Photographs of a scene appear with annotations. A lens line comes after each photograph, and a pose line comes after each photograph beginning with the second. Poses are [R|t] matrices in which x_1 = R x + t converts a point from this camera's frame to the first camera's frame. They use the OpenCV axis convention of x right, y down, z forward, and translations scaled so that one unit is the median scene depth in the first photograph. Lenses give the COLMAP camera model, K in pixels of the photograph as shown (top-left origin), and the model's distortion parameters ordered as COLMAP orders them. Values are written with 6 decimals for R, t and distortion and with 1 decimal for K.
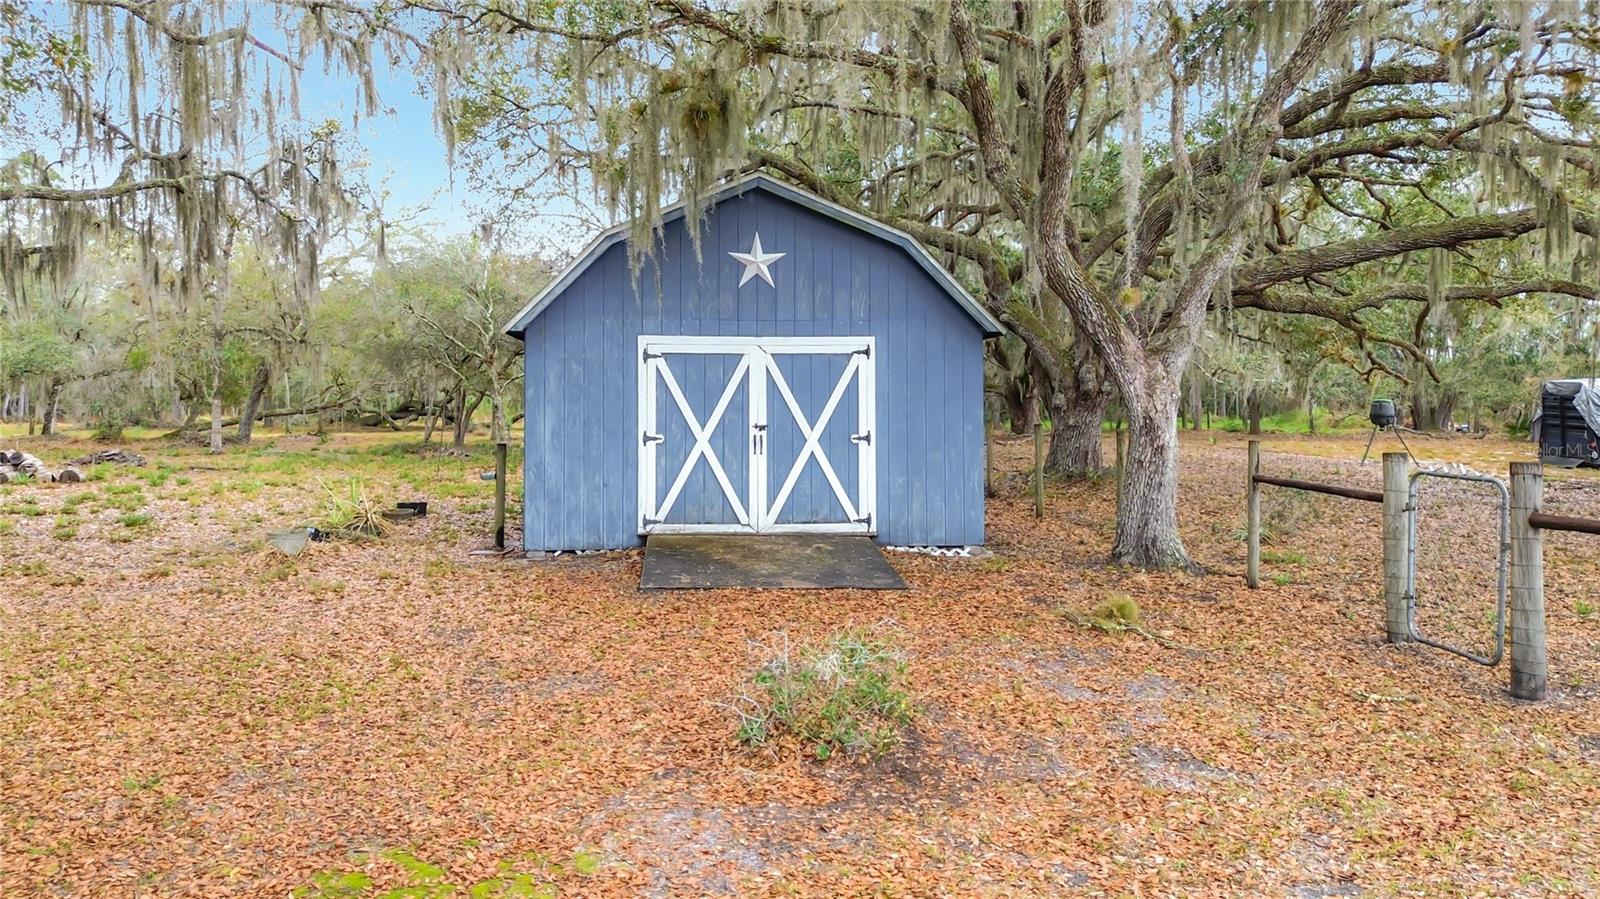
lens RADIAL K [[1123.5, 0, 756.0], [0, 1123.5, 384.1], [0, 0, 1]] dist [0.080941, -0.094404]
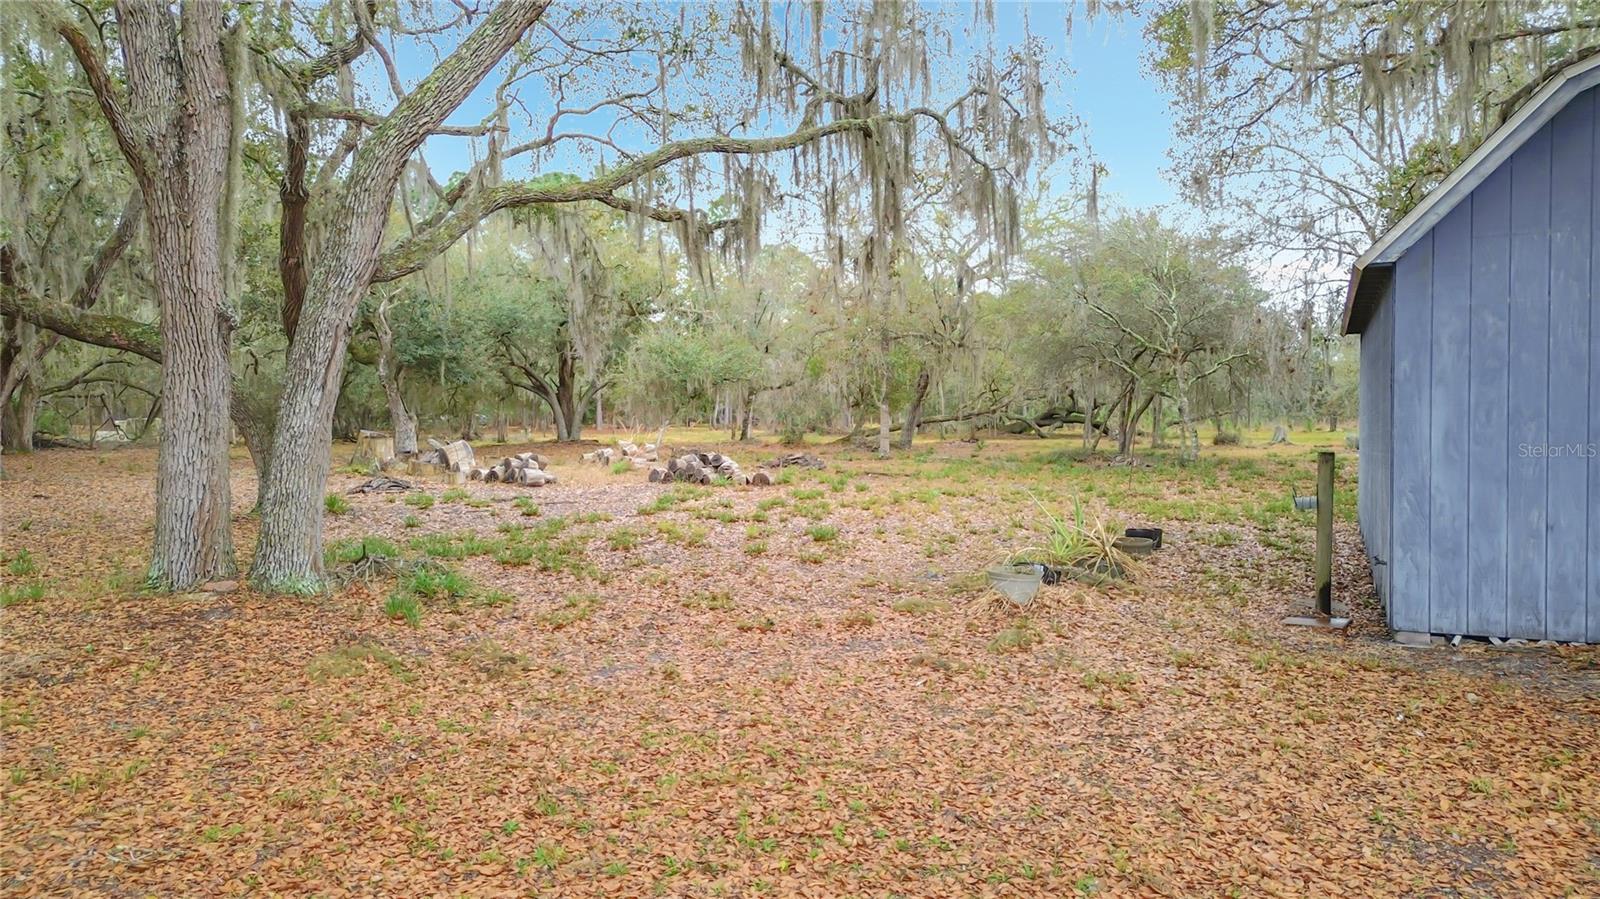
lens RADIAL K [[1123.5, 0, 756.0], [0, 1123.5, 384.1], [0, 0, 1]] dist [0.080941, -0.094404]
pose [[0.854212, -0.020899, -0.519504, -0.127105], [0.016980, 0.999780, -0.012299, 0.012879], [0.519647, 0.001685, 0.854380, 0.217932]]
